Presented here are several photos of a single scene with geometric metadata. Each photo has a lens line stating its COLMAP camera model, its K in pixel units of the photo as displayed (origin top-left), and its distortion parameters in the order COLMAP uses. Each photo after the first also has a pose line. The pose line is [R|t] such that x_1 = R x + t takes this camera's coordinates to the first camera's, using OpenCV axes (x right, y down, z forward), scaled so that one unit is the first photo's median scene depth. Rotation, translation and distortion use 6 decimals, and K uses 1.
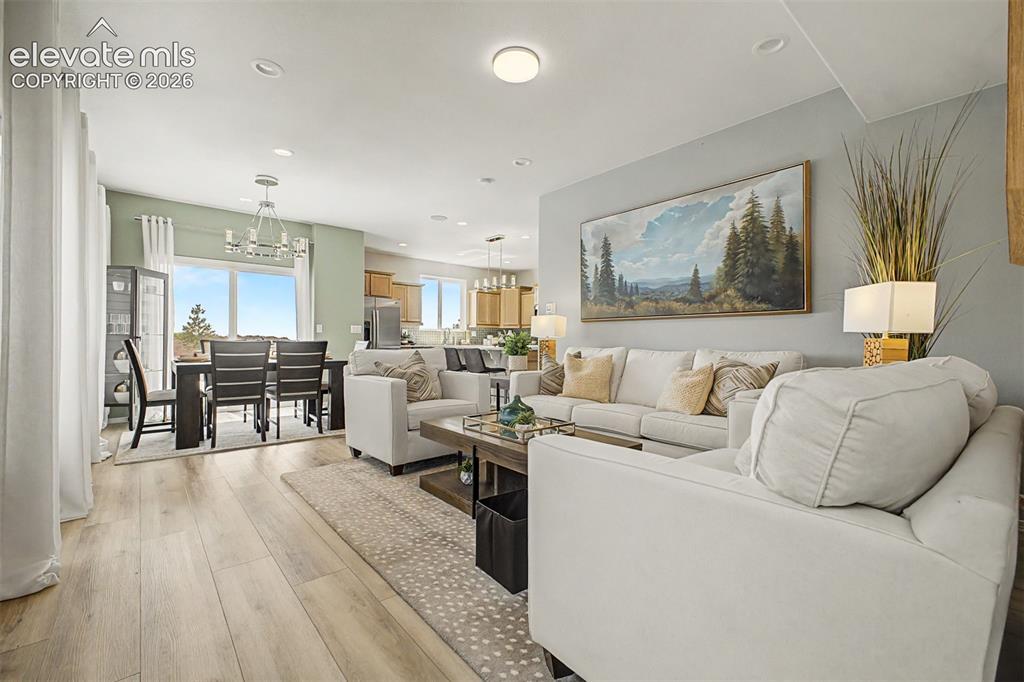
lens RADIAL K [[431.1, 0, 512.1], [0, 431.1, 335.8], [0, 0, 1]] dist [0.016973, -0.000250]
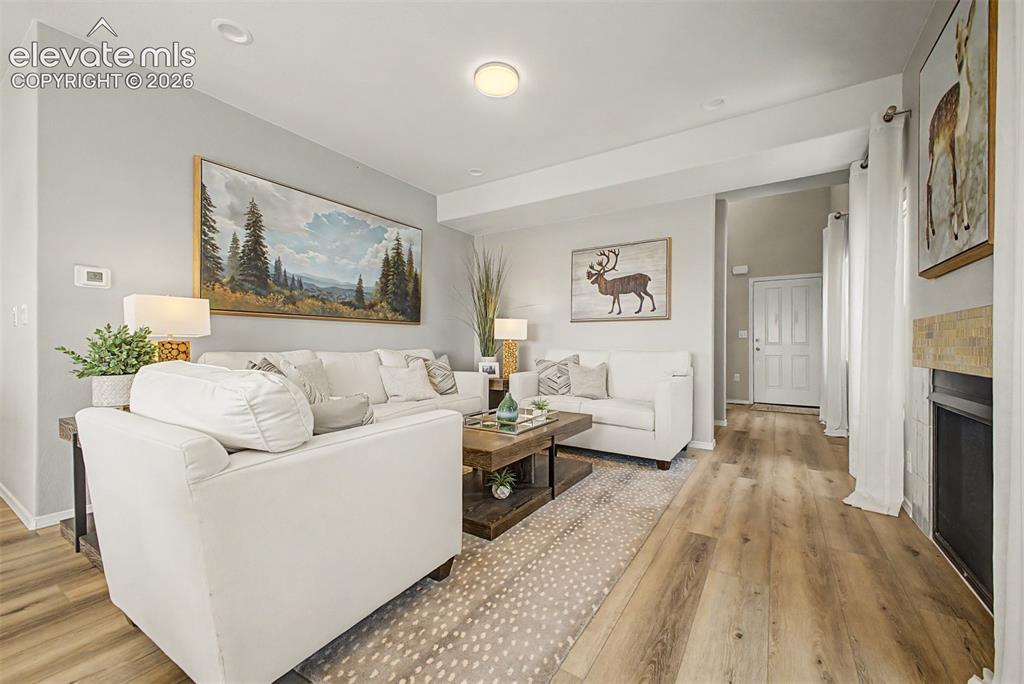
lens RADIAL K [[405.4, 0, 517.0], [0, 405.4, 340.5], [0, 0, 1]] dist [0.017920, -0.004346]
pose [[-0.292532, 0.001065, 0.956255, -0.605576], [-0.015680, 0.999860, -0.005911, 0.005678], [-0.956127, -0.016723, -0.292474, 0.786535]]
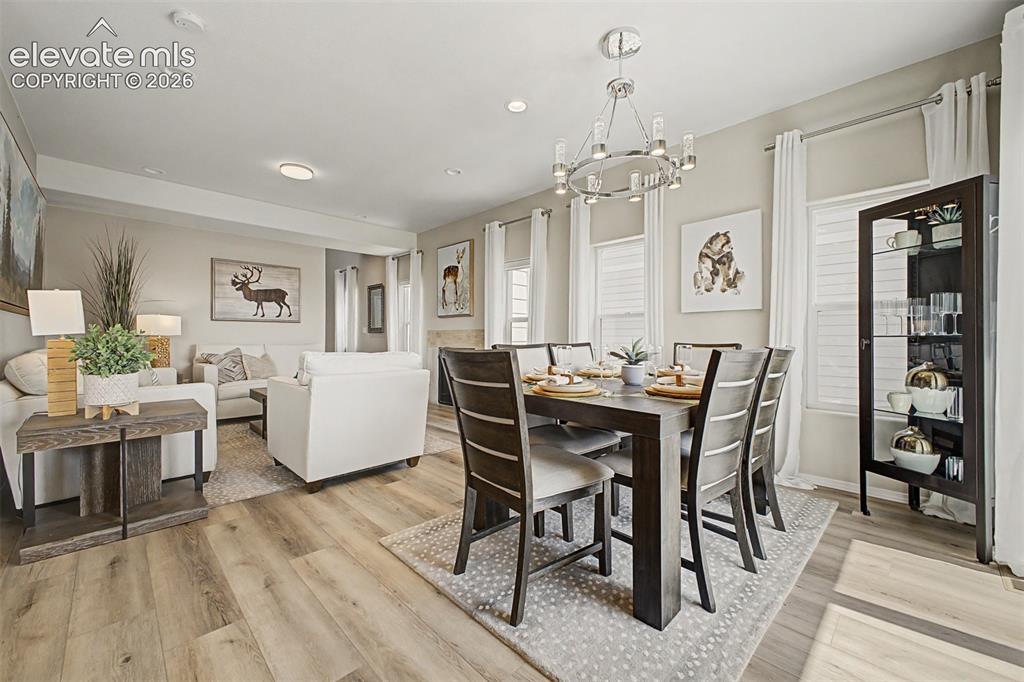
lens RADIAL K [[405.4, 0, 512.4], [0, 405.4, 339.9], [0, 0, 1]] dist [0.017920, -0.004346]
pose [[-0.997460, -0.007932, -0.070790, -0.444875], [-0.007542, 0.999955, -0.005766, 0.008528], [0.070833, -0.005218, -0.997475, 1.659230]]
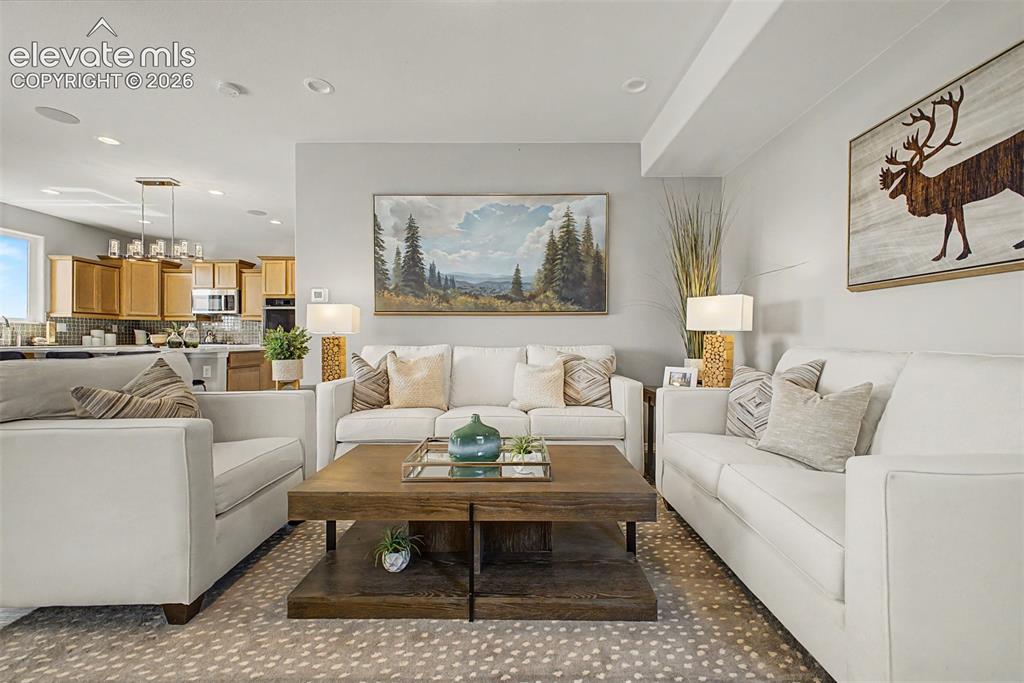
lens RADIAL K [[405.4, 0, 514.3], [0, 405.4, 336.4], [0, 0, 1]] dist [0.017920, -0.004346]
pose [[0.649983, -0.001417, 0.759948, -0.278019], [-0.004911, 0.999970, 0.006065, 0.002919], [-0.759933, -0.007674, 0.649956, 0.316491]]
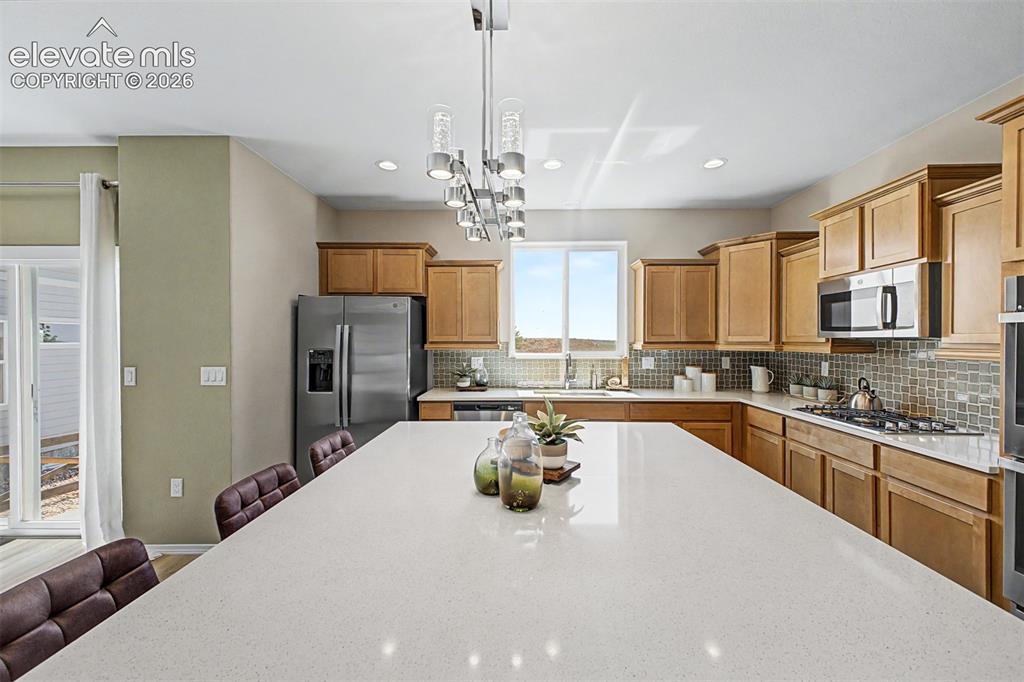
lens RADIAL K [[405.4, 0, 511.2], [0, 405.4, 342.3], [0, 0, 1]] dist [0.017920, -0.004346]
pose [[0.751715, -0.001362, -0.659487, 0.184992], [0.012317, 0.999852, 0.011974, -0.078304], [0.659373, -0.017124, 0.751621, 1.451116]]
